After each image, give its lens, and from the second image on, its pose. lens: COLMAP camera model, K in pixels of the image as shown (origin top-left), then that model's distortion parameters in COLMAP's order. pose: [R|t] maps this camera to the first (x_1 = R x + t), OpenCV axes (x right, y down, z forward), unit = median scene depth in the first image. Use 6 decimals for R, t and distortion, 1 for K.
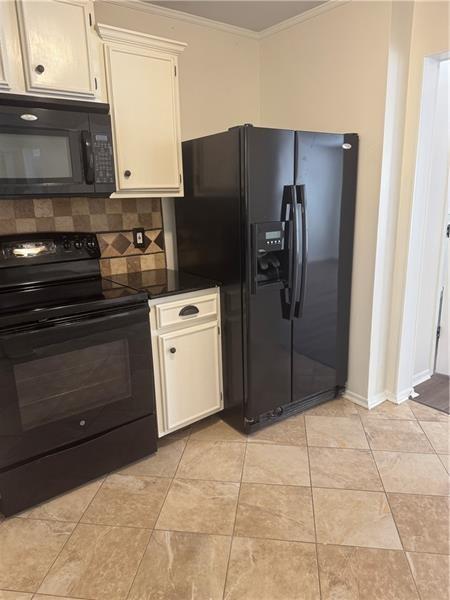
lens RADIAL K [[423.5, 0, 222.8], [0, 423.5, 297.1], [0, 0, 1]] dist [0.022729, -0.029399]
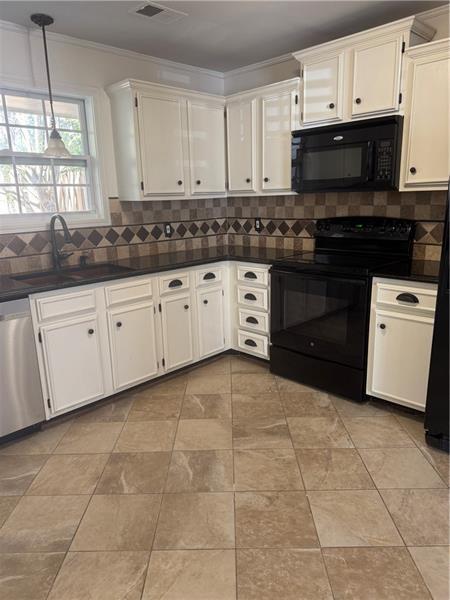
lens RADIAL K [[423.5, 0, 223.7], [0, 423.5, 300.7], [0, 0, 1]] dist [0.022729, -0.029399]
pose [[0.129006, 0.261890, -0.956437, 0.968934], [-0.206908, 0.950376, 0.232323, -0.126503], [0.969818, 0.167923, 0.176792, 0.389425]]
